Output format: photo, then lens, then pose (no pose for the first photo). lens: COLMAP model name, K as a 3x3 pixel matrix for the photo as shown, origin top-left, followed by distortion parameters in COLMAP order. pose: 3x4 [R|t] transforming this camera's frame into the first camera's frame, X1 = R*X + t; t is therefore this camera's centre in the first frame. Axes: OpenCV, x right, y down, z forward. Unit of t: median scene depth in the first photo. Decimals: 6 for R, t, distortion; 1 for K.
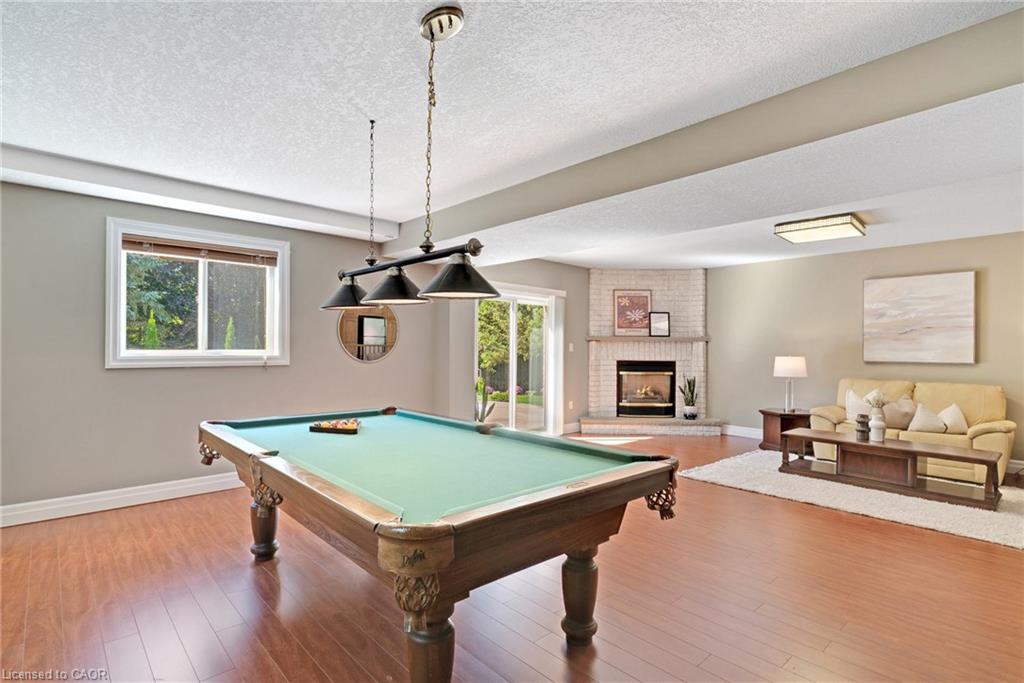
lens RADIAL K [[512.1, 0, 506.4], [0, 512.1, 348.4], [0, 0, 1]] dist [0.002833, 0.002711]
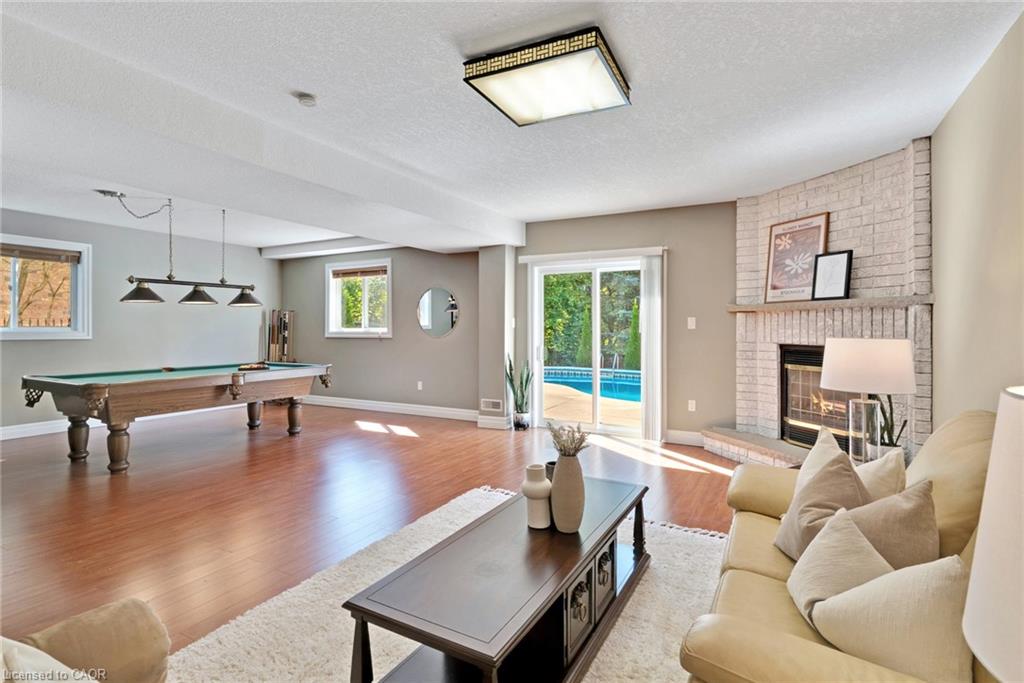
lens RADIAL K [[512.1, 0, 483.3], [0, 512.1, 325.8], [0, 0, 1]] dist [0.002833, 0.002711]
pose [[0.282704, -0.012174, -0.959130, 0.722203], [0.001667, 0.999924, -0.012200, 0.009736], [0.959206, 0.001850, 0.282703, 0.531152]]
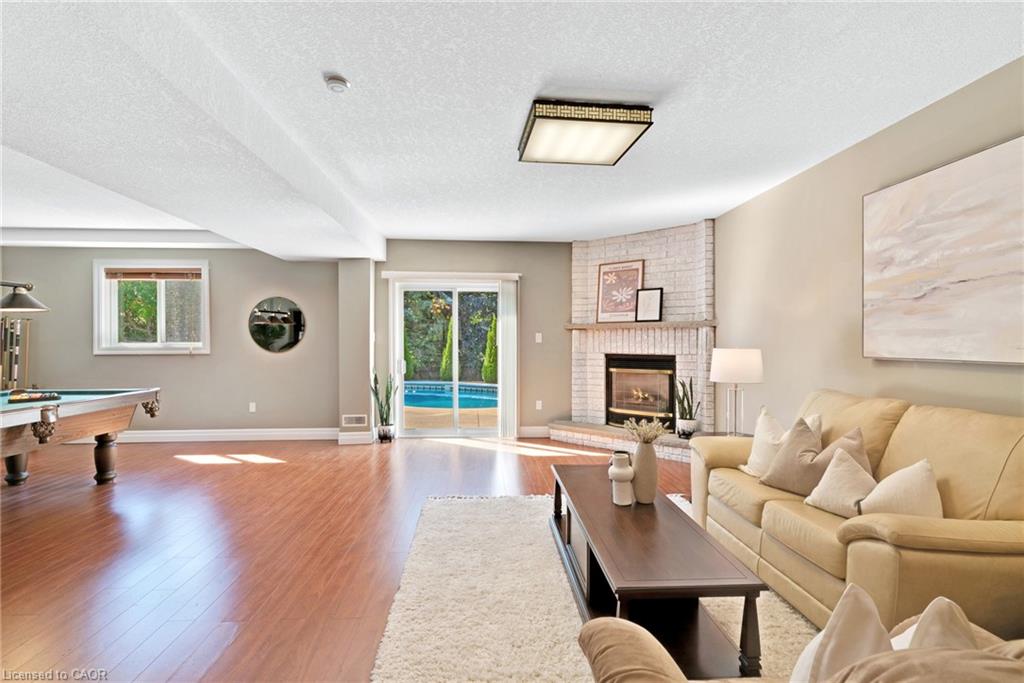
lens RADIAL K [[487.5, 0, 506.5], [0, 487.5, 345.0], [0, 0, 1]] dist [0.000736, -0.001463]
pose [[0.768111, -0.003904, -0.640305, 0.611304], [0.007133, 0.999972, 0.002460, 0.007600], [0.640277, -0.006457, 0.768117, 0.339223]]
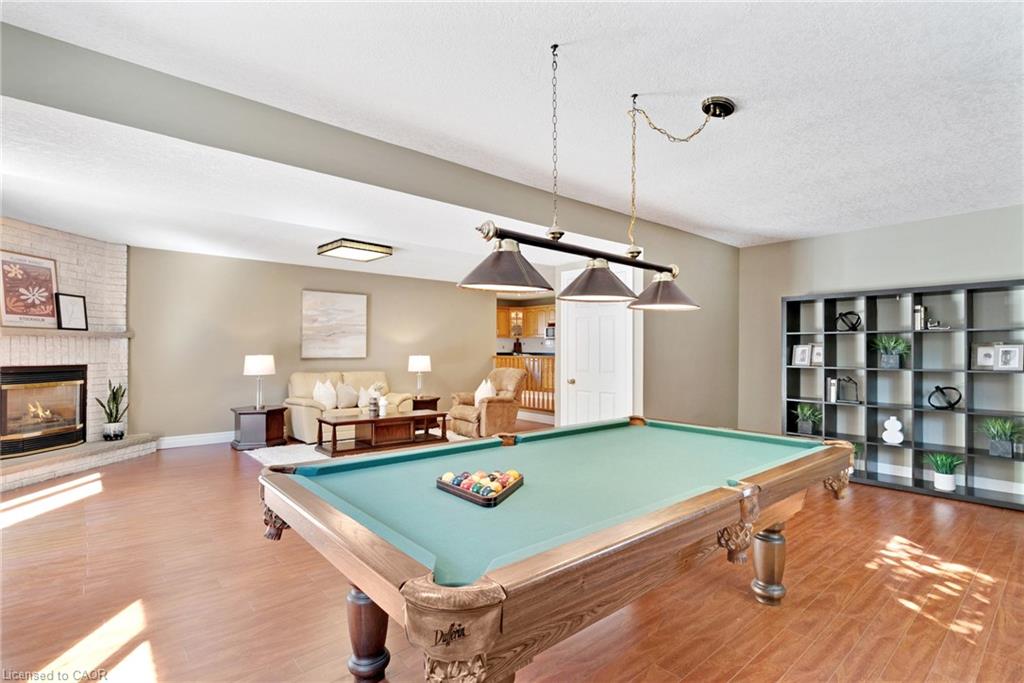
lens RADIAL K [[487.5, 0, 515.7], [0, 487.5, 344.9], [0, 0, 1]] dist [0.000736, -0.001463]
pose [[0.018524, 0.002369, 0.999826, -0.363184], [-0.004934, 0.999985, -0.002278, -0.004292], [-0.999816, -0.004891, 0.018535, 0.399437]]
